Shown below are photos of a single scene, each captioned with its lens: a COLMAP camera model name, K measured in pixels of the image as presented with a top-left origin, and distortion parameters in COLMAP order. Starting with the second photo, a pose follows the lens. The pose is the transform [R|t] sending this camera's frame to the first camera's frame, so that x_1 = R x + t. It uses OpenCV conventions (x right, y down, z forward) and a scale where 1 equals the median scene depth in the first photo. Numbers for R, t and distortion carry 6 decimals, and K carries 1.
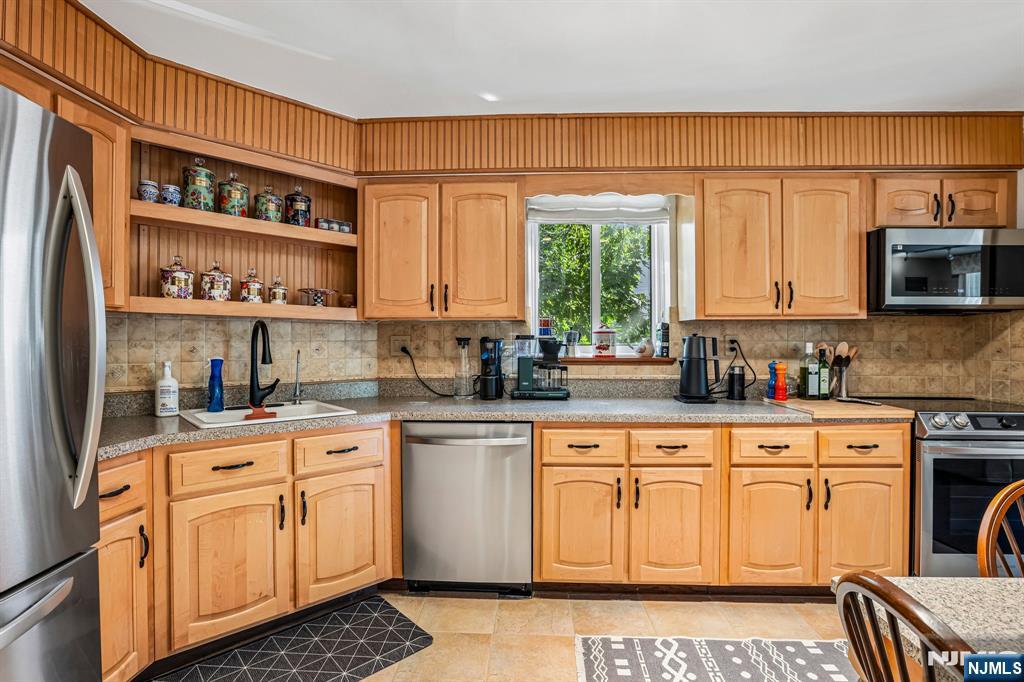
lens RADIAL K [[486.4, 0, 506.8], [0, 486.4, 339.3], [0, 0, 1]] dist [-0.053211, 0.021585]
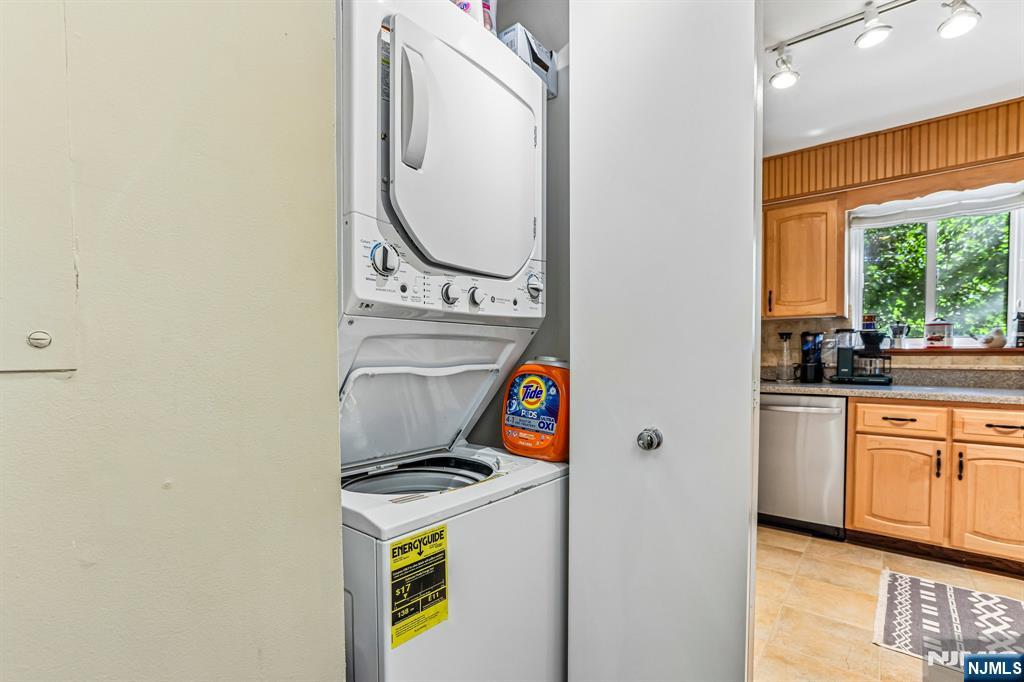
lens RADIAL K [[477.8, 0, 507.8], [0, 477.8, 372.9], [0, 0, 1]] dist [-0.035695, 0.015005]
pose [[0.809984, 0.016507, -0.586220, 0.048991], [0.006779, 0.999273, 0.037505, 0.052574], [0.586413, -0.034352, 0.809283, -0.422398]]
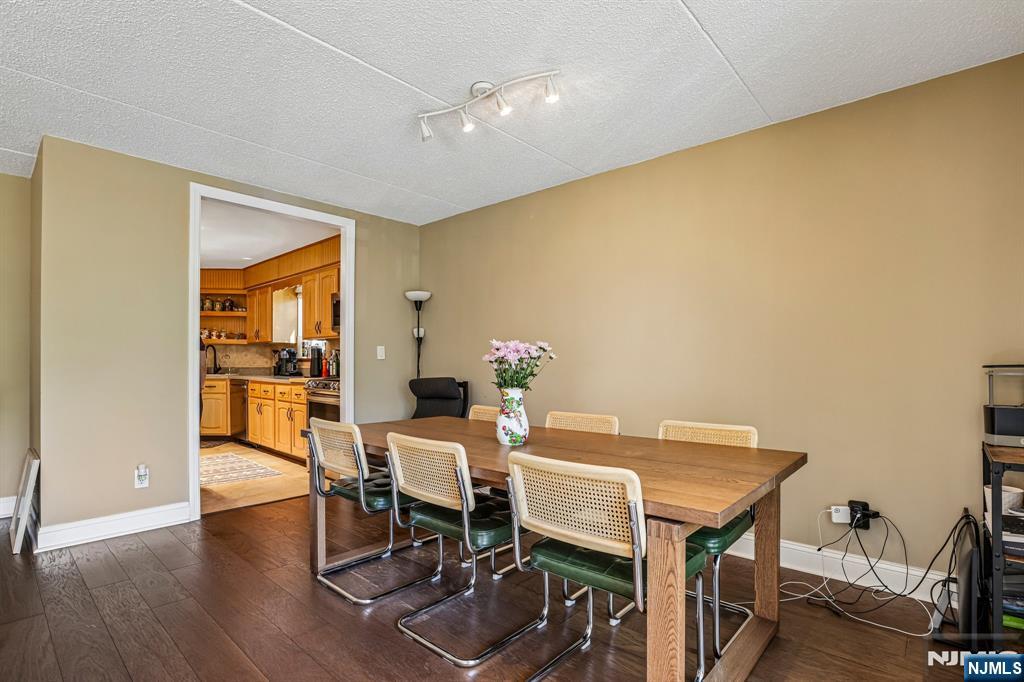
lens RADIAL K [[477.8, 0, 507.8], [0, 477.8, 372.9], [0, 0, 1]] dist [-0.035695, 0.015005]
pose [[0.757752, 0.018858, -0.652270, 2.637673], [-0.002855, 0.999669, 0.025584, 0.052511], [0.652536, -0.017524, 0.757555, -0.040066]]
